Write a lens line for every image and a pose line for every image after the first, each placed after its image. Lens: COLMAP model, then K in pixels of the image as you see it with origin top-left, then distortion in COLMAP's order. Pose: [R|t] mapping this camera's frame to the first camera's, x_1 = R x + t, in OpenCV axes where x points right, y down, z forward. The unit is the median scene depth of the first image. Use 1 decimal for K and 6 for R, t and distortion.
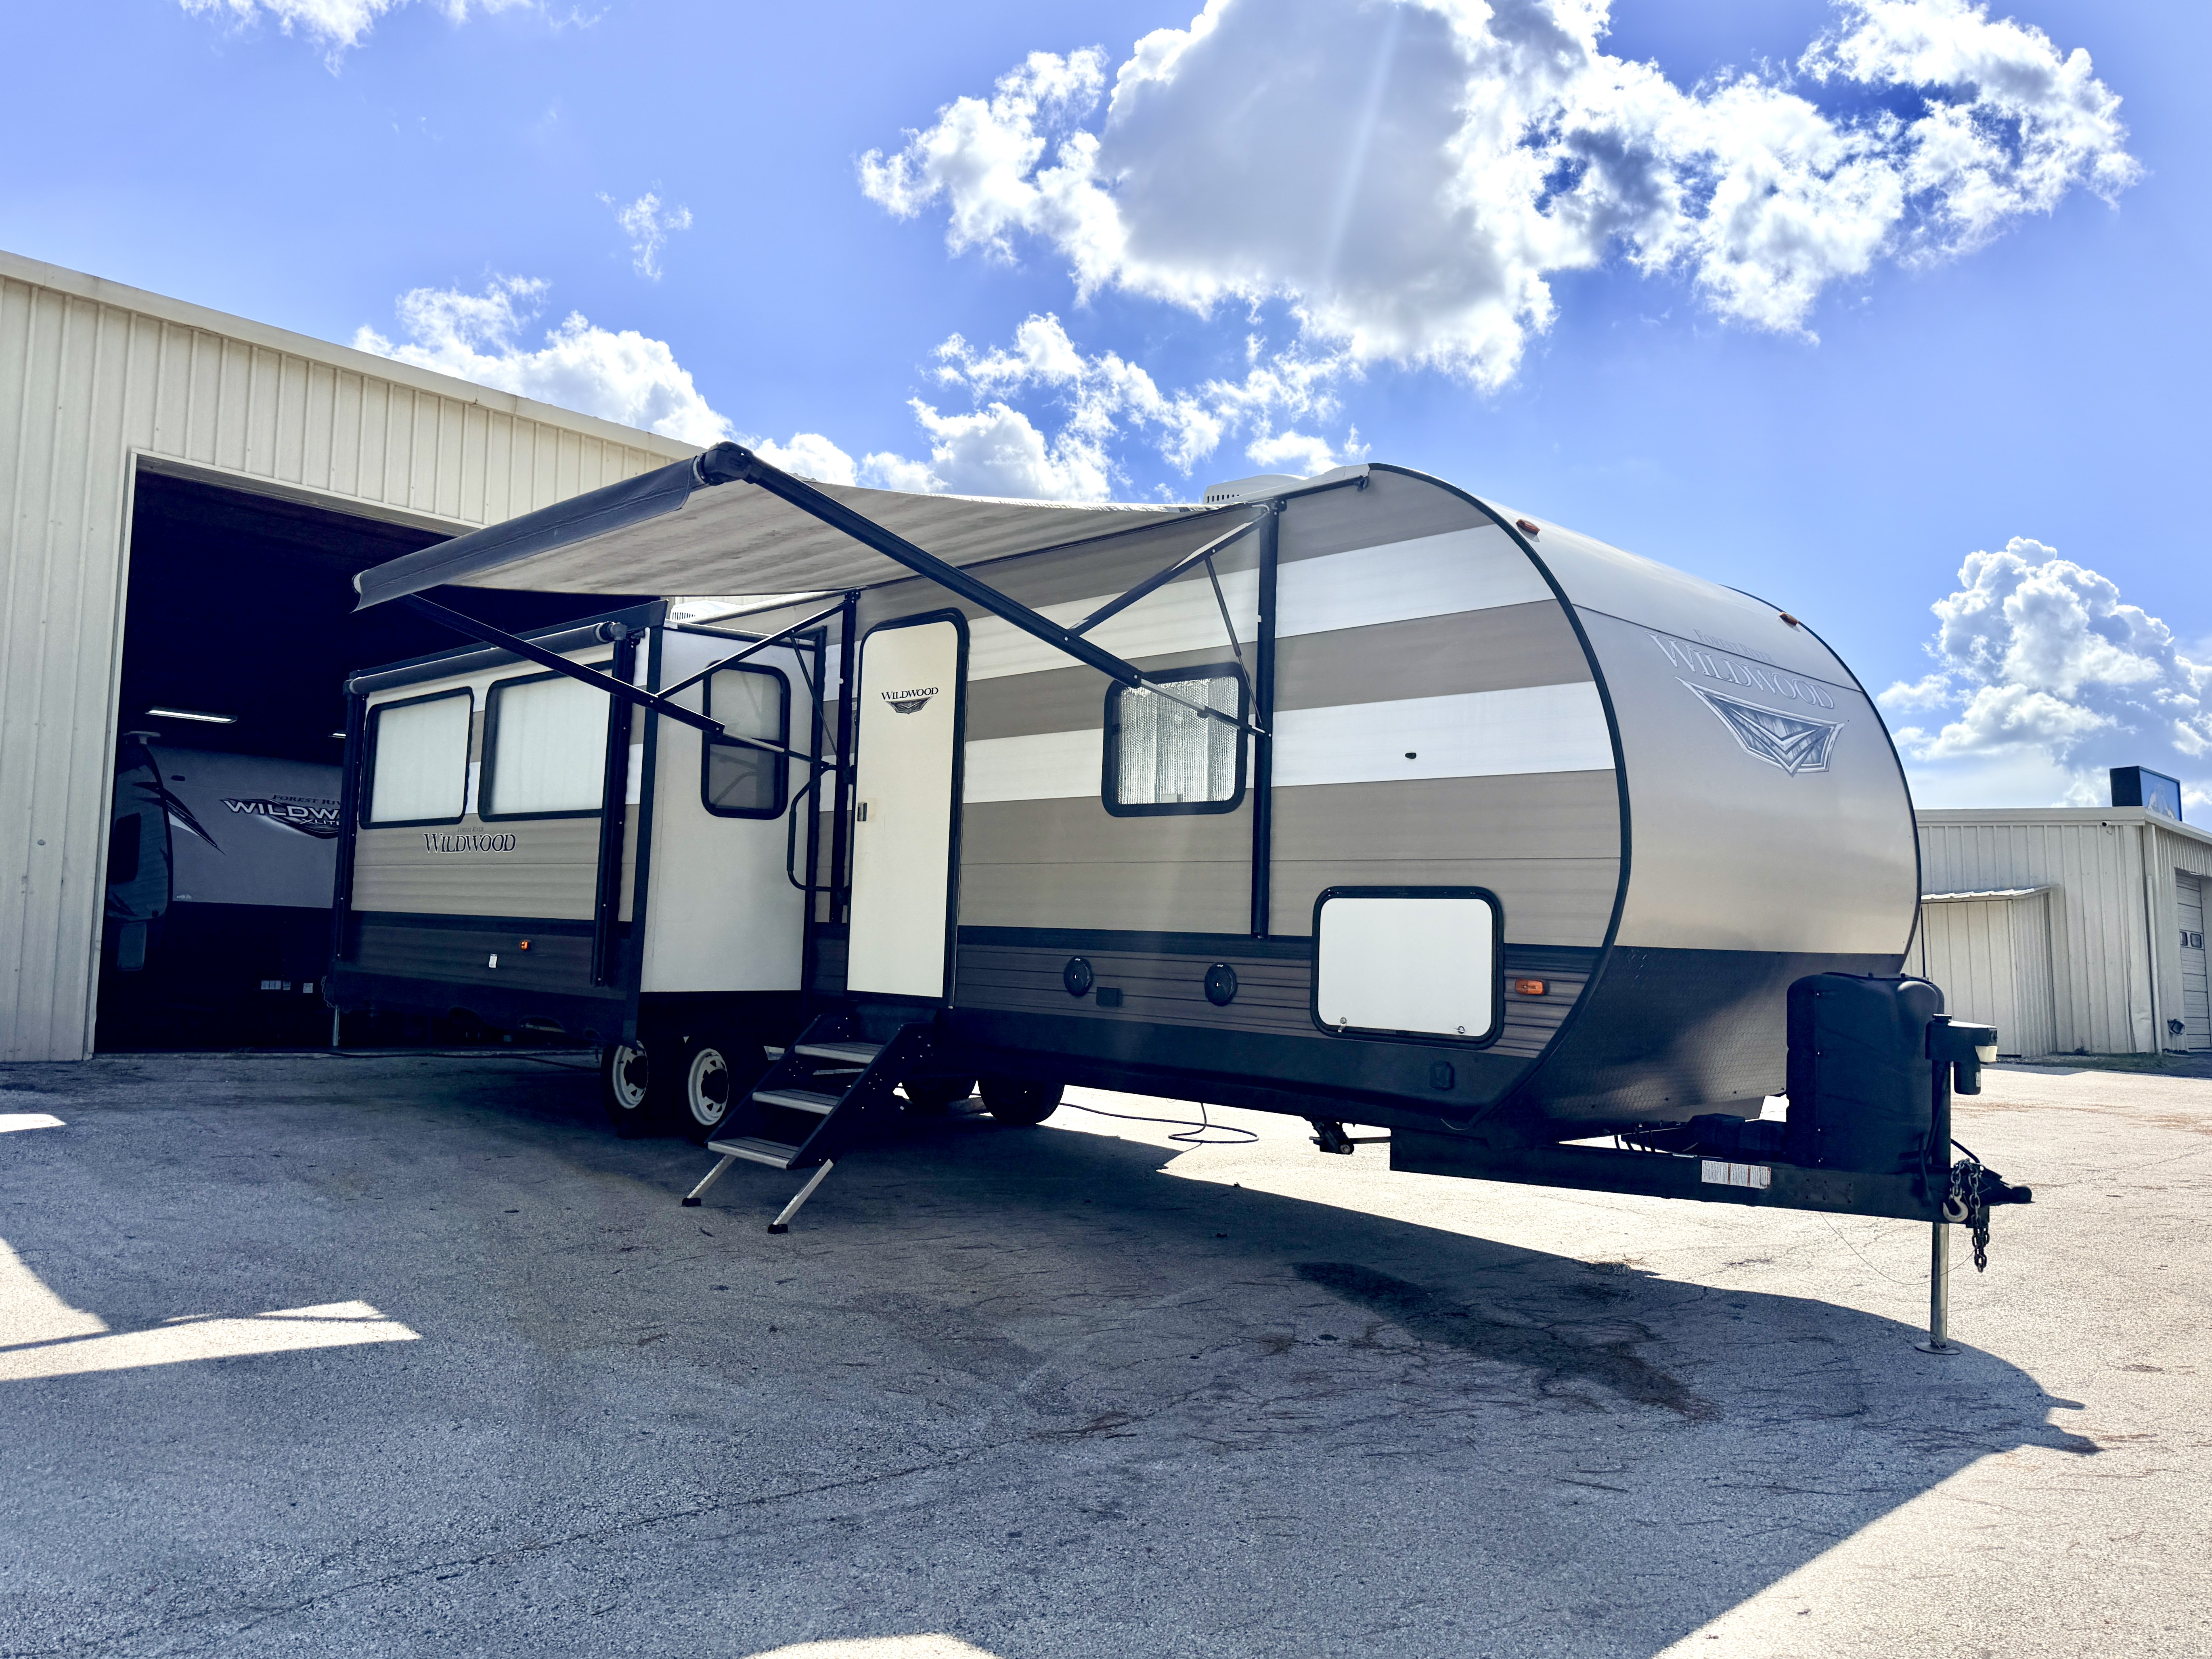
lens RADIAL K [[1551.7, 0, 1105.1], [0, 1551.7, 864.7], [0, 0, 1]] dist [0.110694, -0.153310]
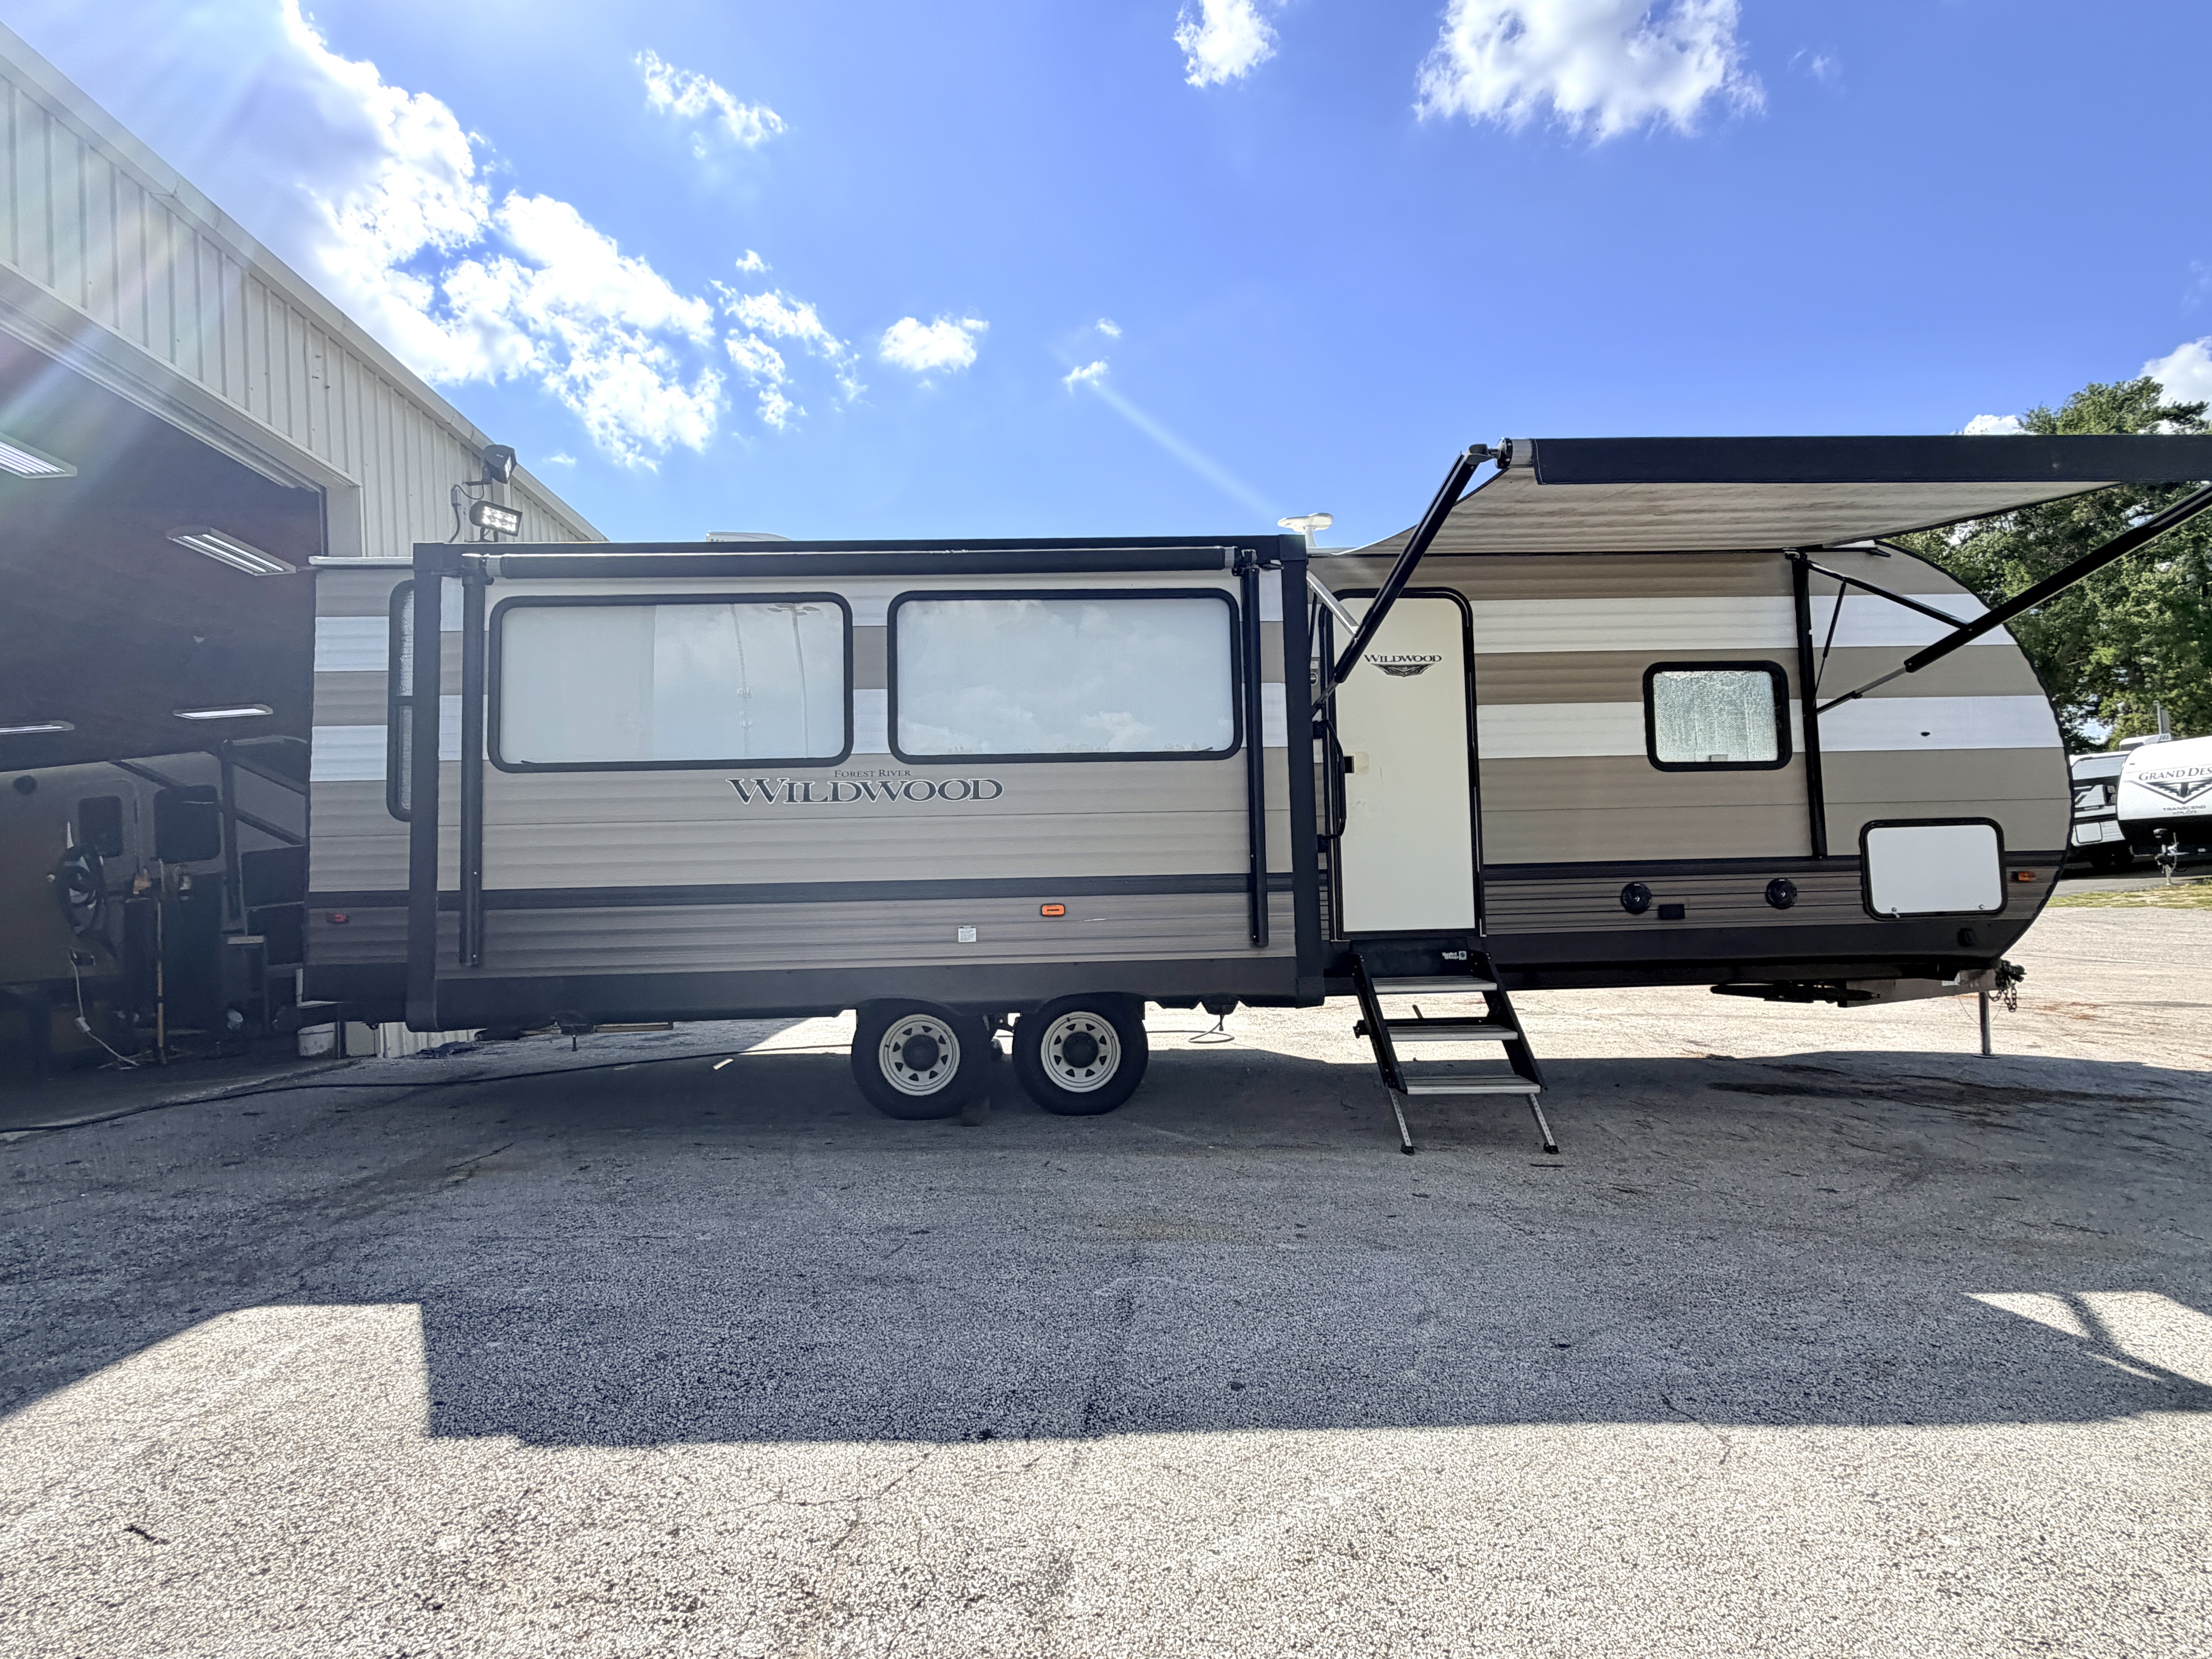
lens RADIAL K [[1064.7, 0, 1106.0], [0, 1064.7, 829.5], [0, 0, 1]] dist [-0.001988, 0.001062]
pose [[0.684731, -0.009749, 0.728730, -0.945207], [0.015597, 0.999878, -0.001280, 0.011326], [-0.728629, 0.012243, 0.684799, 0.726787]]
